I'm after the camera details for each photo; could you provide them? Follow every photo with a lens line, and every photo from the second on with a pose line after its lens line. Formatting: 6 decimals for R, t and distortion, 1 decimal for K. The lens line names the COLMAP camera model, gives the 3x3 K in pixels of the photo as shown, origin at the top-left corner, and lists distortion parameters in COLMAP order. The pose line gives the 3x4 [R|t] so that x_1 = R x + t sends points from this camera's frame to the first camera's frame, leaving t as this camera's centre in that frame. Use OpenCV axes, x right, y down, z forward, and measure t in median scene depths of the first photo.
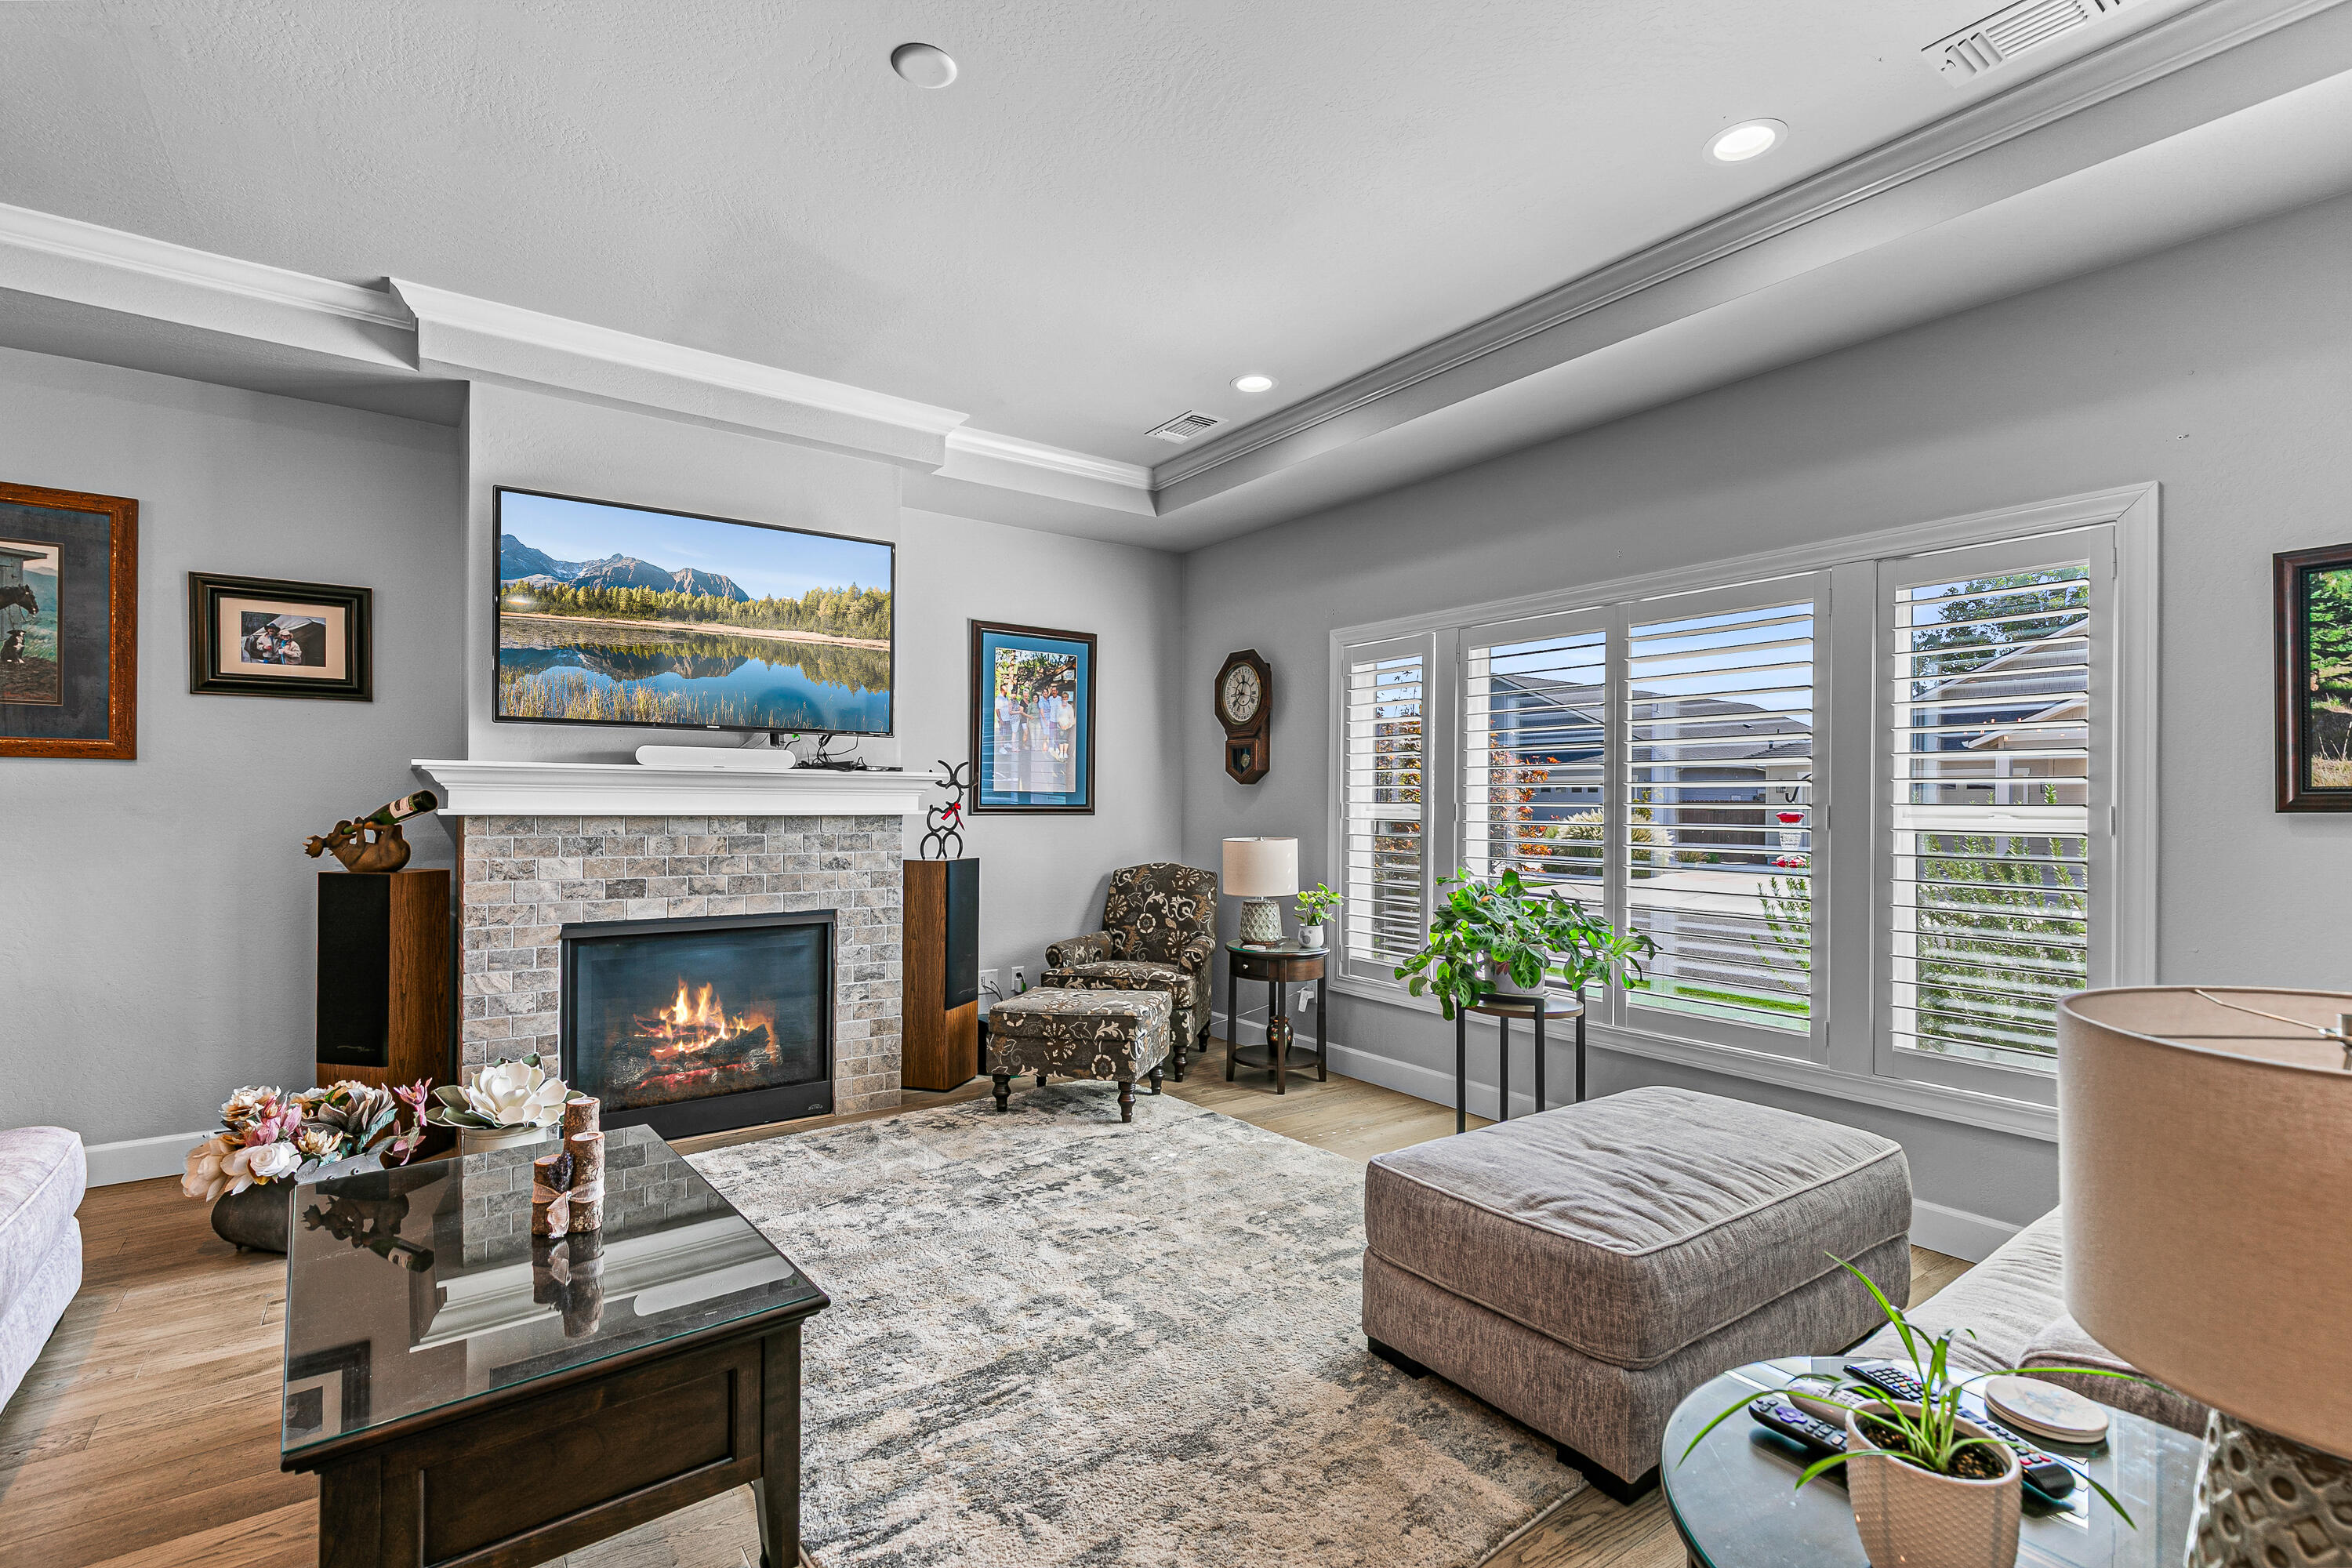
lens RADIAL K [[1043.0, 0, 1152.0], [0, 1043.0, 771.9], [0, 0, 1]] dist [0.004092, 0.000356]
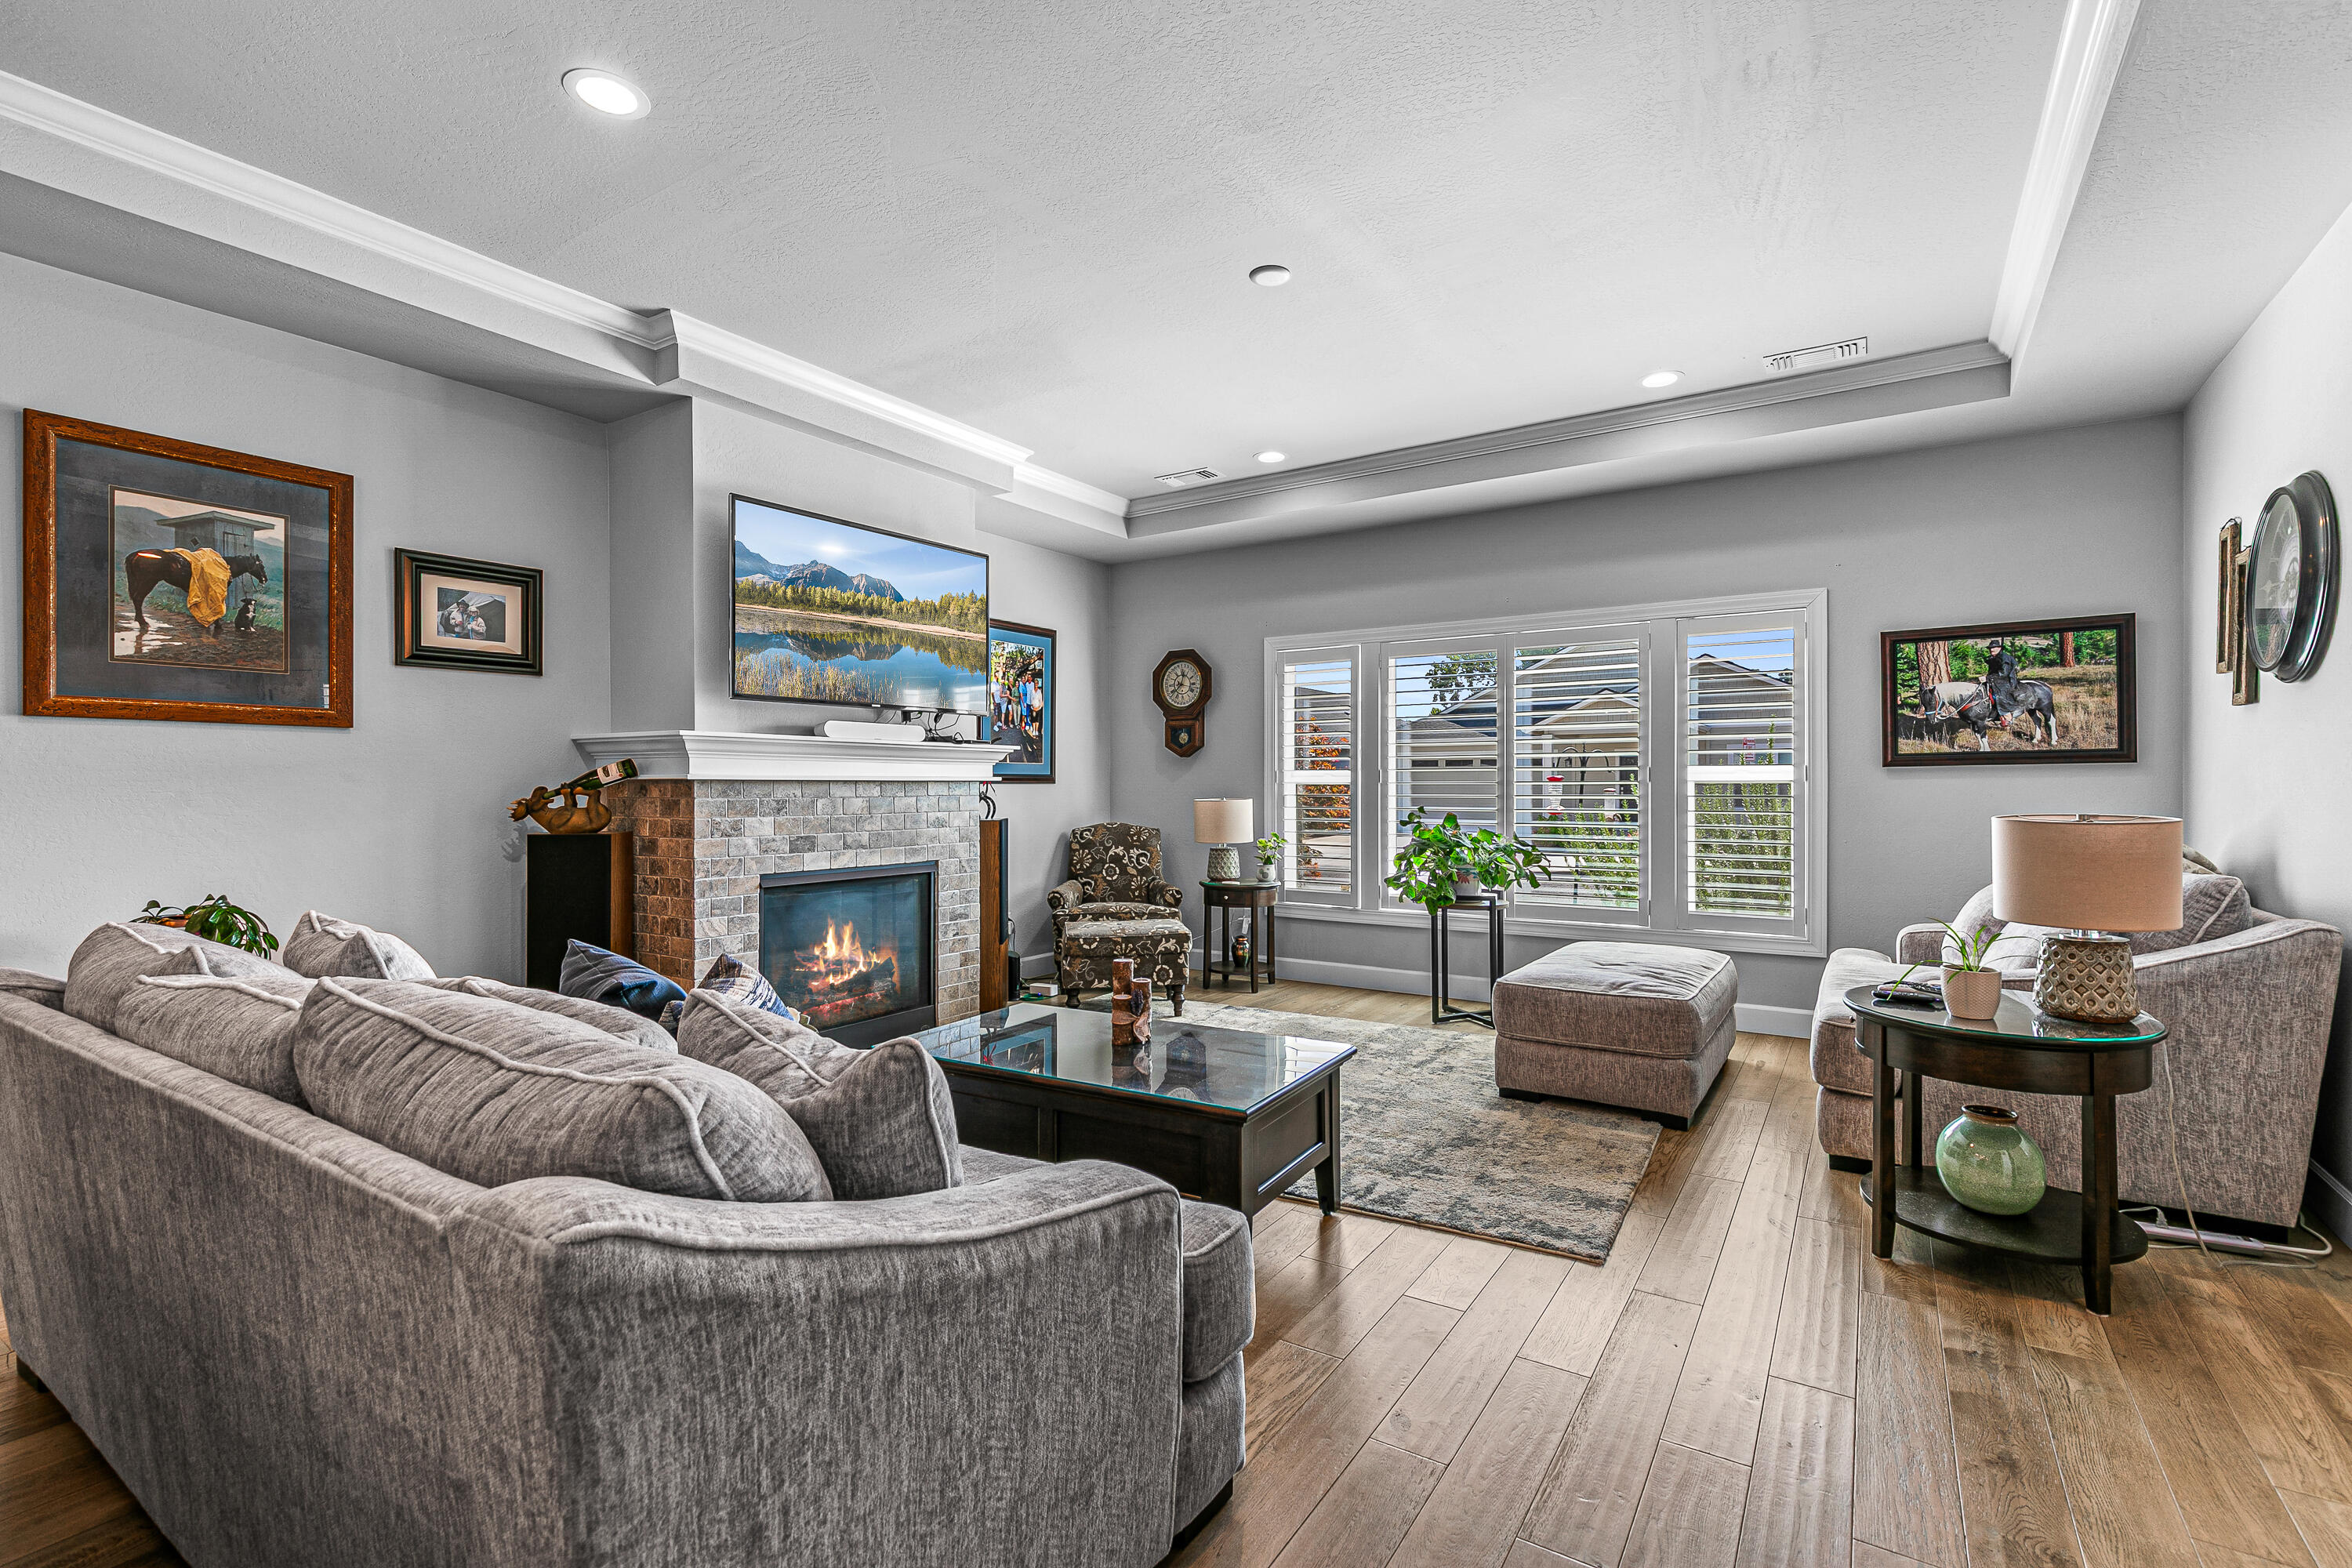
lens RADIAL K [[1043.0, 0, 1138.8], [0, 1043.0, 749.5], [0, 0, 1]] dist [0.004092, 0.000356]
pose [[0.940703, 0.003712, 0.339211, -0.545957], [-0.002445, 0.999988, -0.004163, 0.011226], [-0.339222, 0.003086, 0.940701, -0.214878]]
